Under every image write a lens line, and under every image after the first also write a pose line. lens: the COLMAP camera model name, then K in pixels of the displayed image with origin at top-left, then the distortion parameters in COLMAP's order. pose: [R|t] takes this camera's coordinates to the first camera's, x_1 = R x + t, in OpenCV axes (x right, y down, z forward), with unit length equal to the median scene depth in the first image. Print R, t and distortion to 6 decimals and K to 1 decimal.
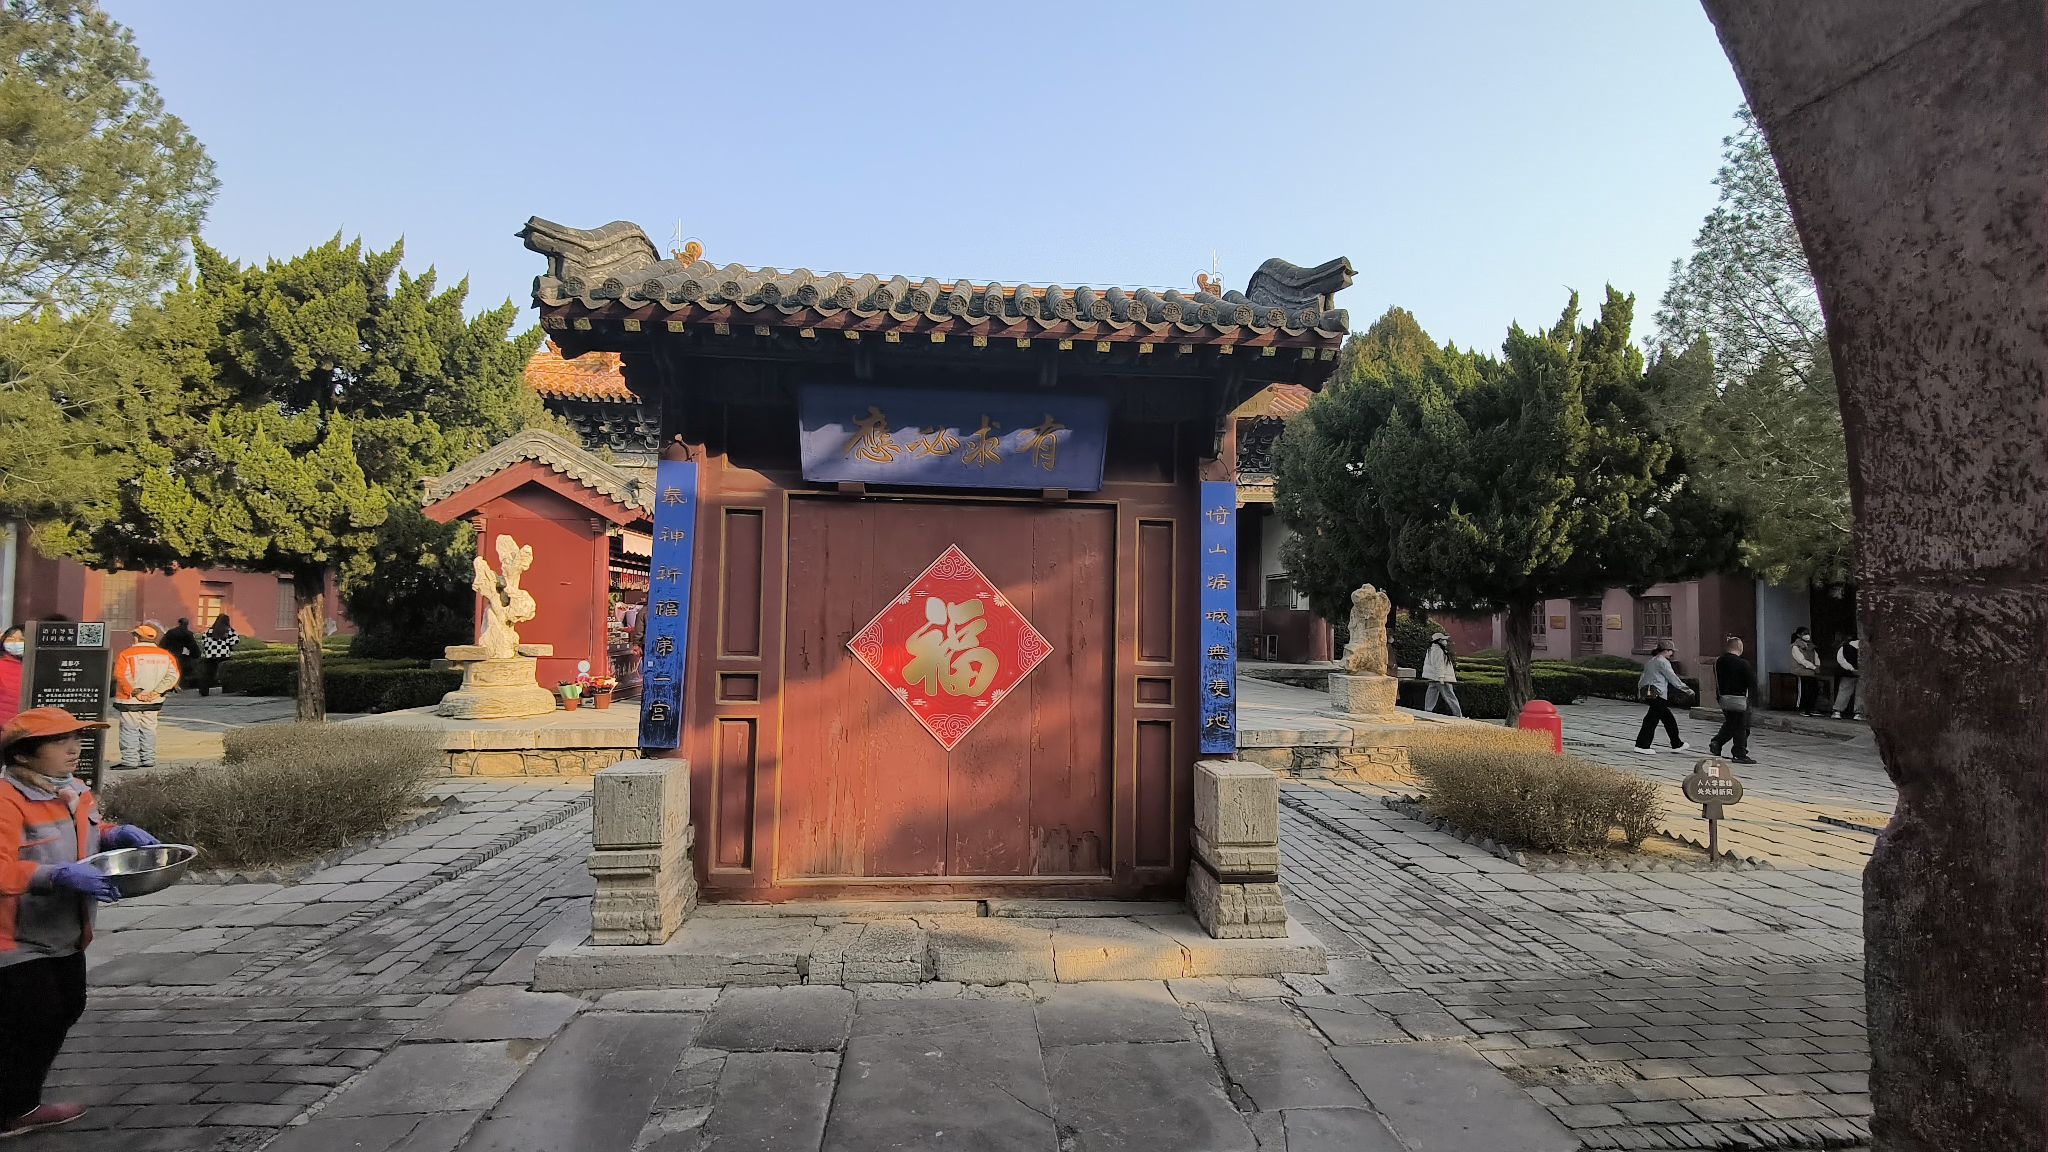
lens RADIAL K [[841.2, 0, 1020.0], [0, 841.2, 572.3], [0, 0, 1]] dist [0.000964, 0.000032]
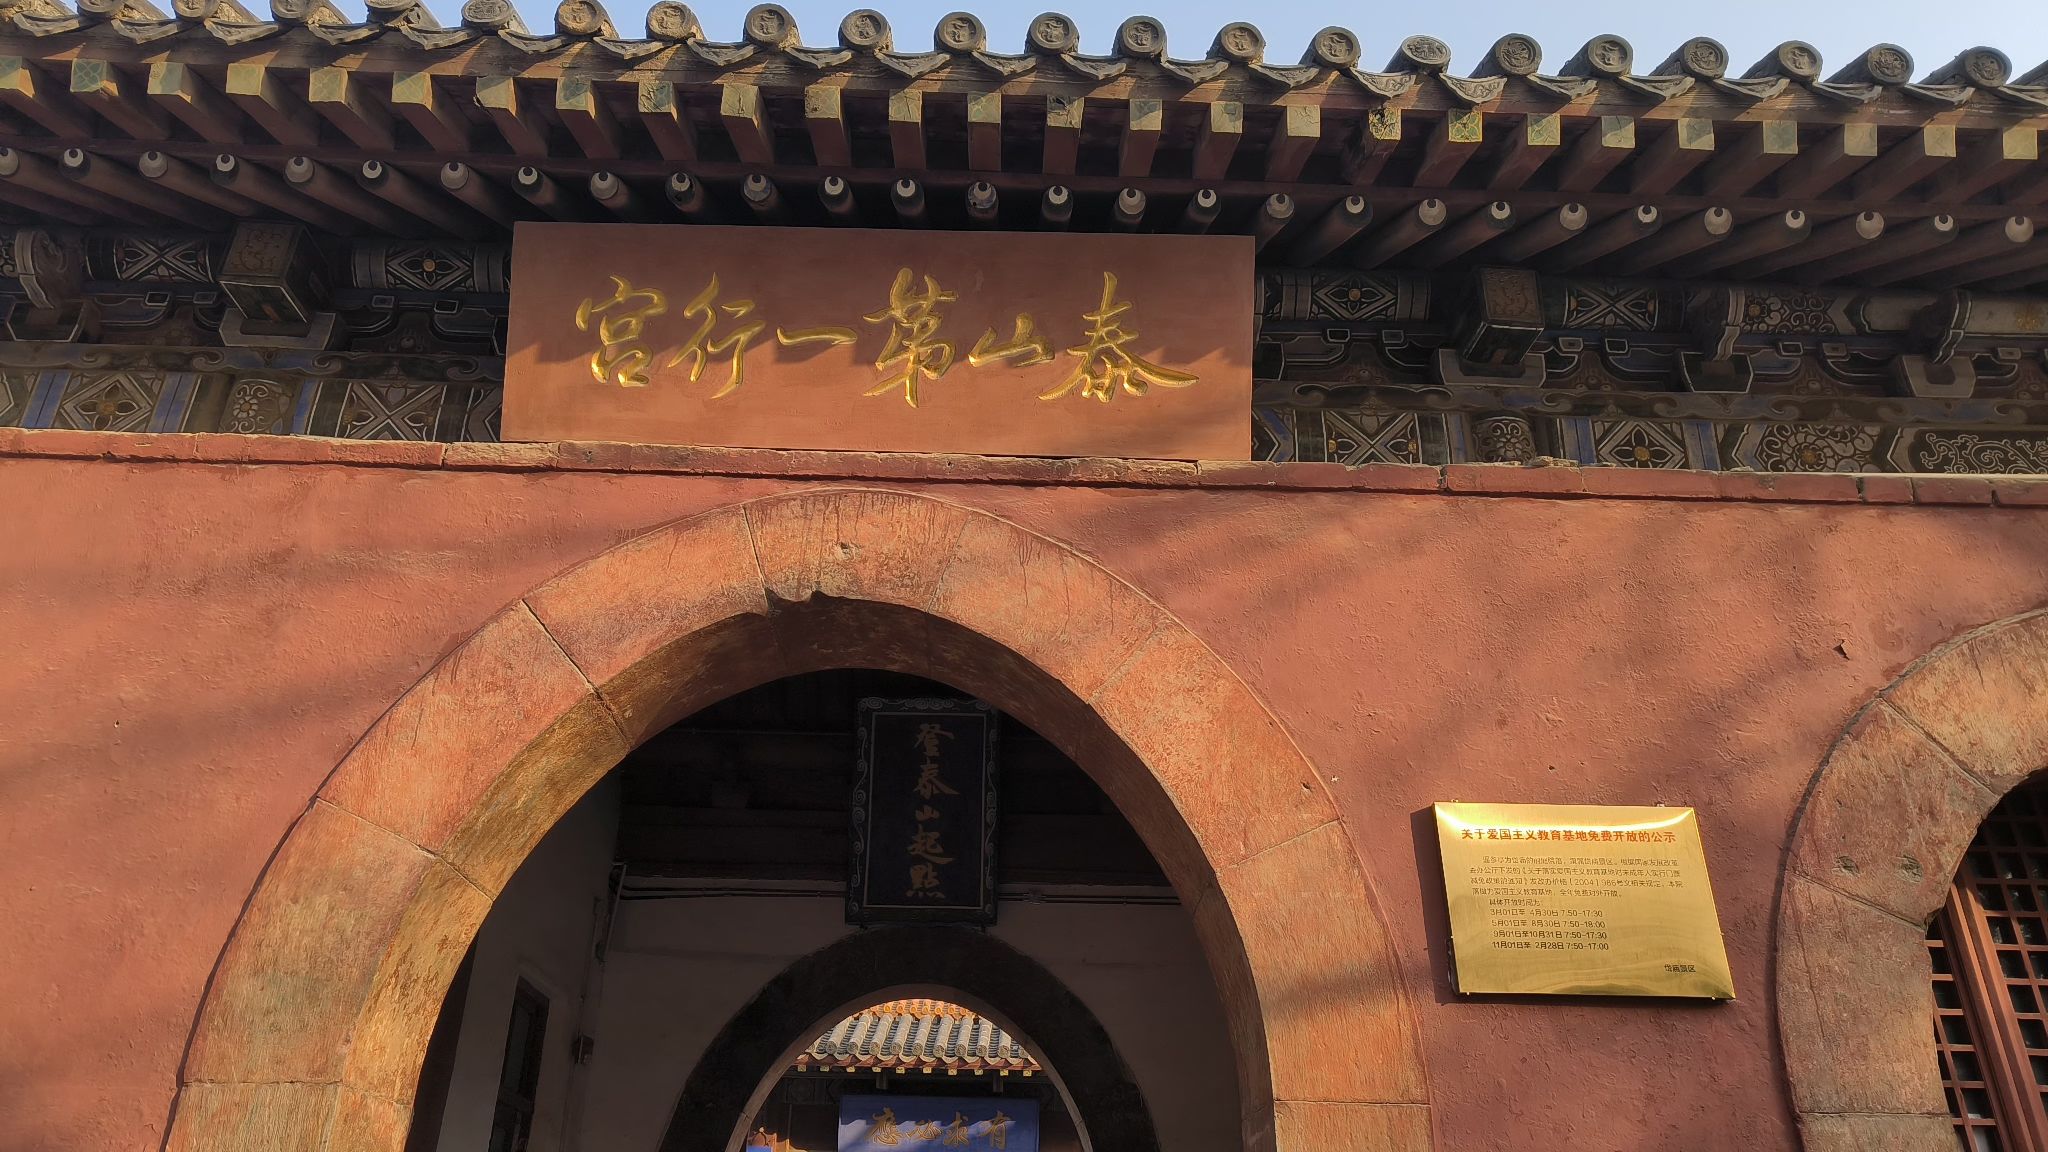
lens RADIAL K [[1399.3, 0, 1016.1], [0, 1399.3, 570.7], [0, 0, 1]] dist [-0.011819, 0.015780]
pose [[0.998168, -0.028987, -0.053108, 0.218758], [0.003808, 0.906125, -0.422994, -0.001780], [0.060384, 0.422017, 0.904575, -1.648160]]
